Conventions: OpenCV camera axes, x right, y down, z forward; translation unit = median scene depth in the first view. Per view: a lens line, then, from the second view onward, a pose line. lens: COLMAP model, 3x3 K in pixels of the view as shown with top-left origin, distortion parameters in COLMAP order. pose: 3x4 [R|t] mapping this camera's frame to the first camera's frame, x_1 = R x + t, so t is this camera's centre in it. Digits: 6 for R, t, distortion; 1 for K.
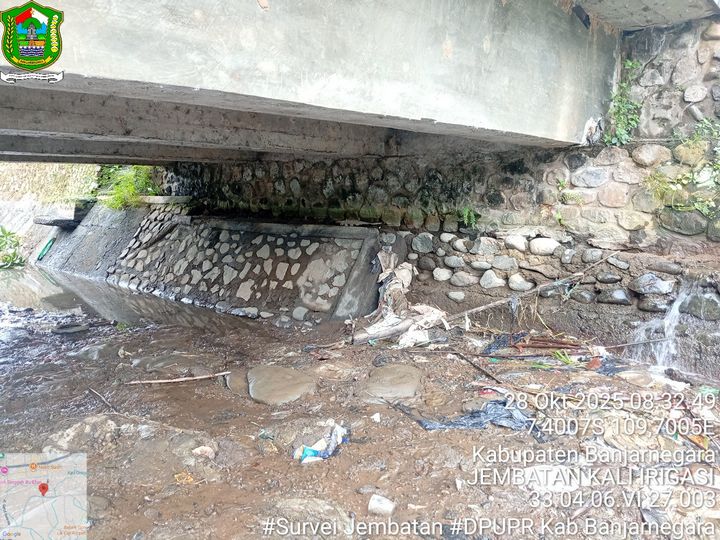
lens RADIAL K [[541.6, 0, 360.0], [0, 541.6, 270.0], [0, 0, 1]] dist [0.116721, -0.251311]
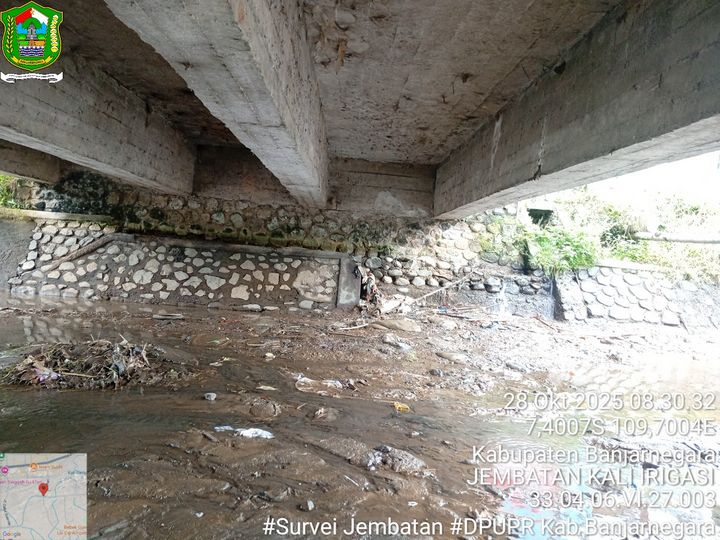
lens RADIAL K [[541.6, 0, 360.0], [0, 541.6, 270.0], [0, 0, 1]] dist [0.116721, -0.251311]
pose [[0.707741, 0.041797, 0.705235, -0.990365], [0.019850, 0.996678, -0.078990, 0.096717], [-0.706193, 0.069903, 0.704560, -0.175197]]
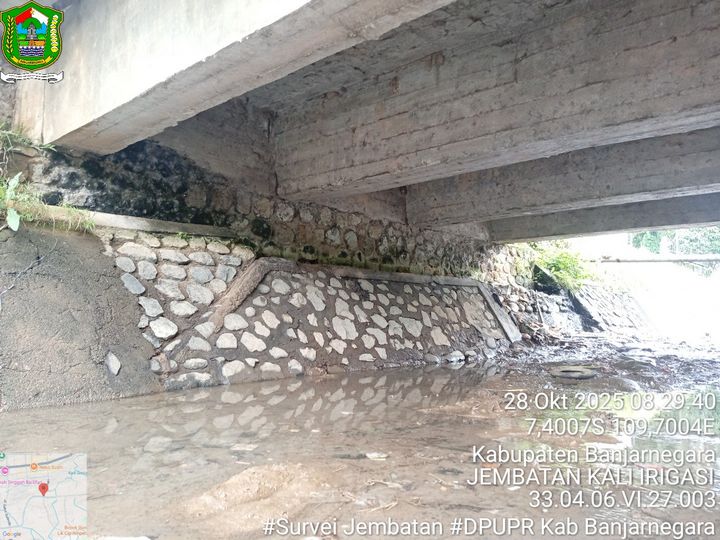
lens RADIAL K [[541.6, 0, 360.0], [0, 541.6, 270.0], [0, 0, 1]] dist [0.116721, -0.251311]
pose [[-0.010102, 0.078762, 0.996842, -1.246051], [0.136384, 0.987686, -0.076657, -0.028784], [-0.990605, 0.135179, -0.020719, 1.186265]]
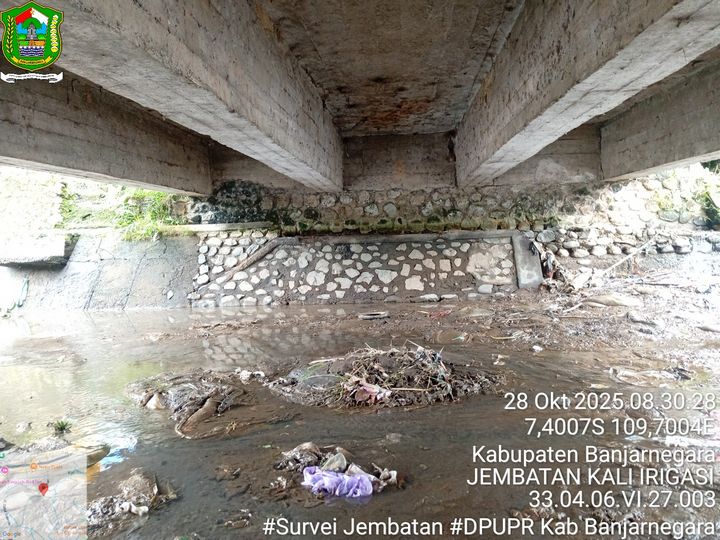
lens RADIAL K [[541.6, 0, 360.0], [0, 541.6, 270.0], [0, 0, 1]] dist [0.116721, -0.251311]
pose [[0.782428, -0.064771, 0.619364, -1.158749], [0.124548, 0.990758, -0.053729, 0.060105], [-0.610159, 0.119180, 0.783264, 0.053753]]
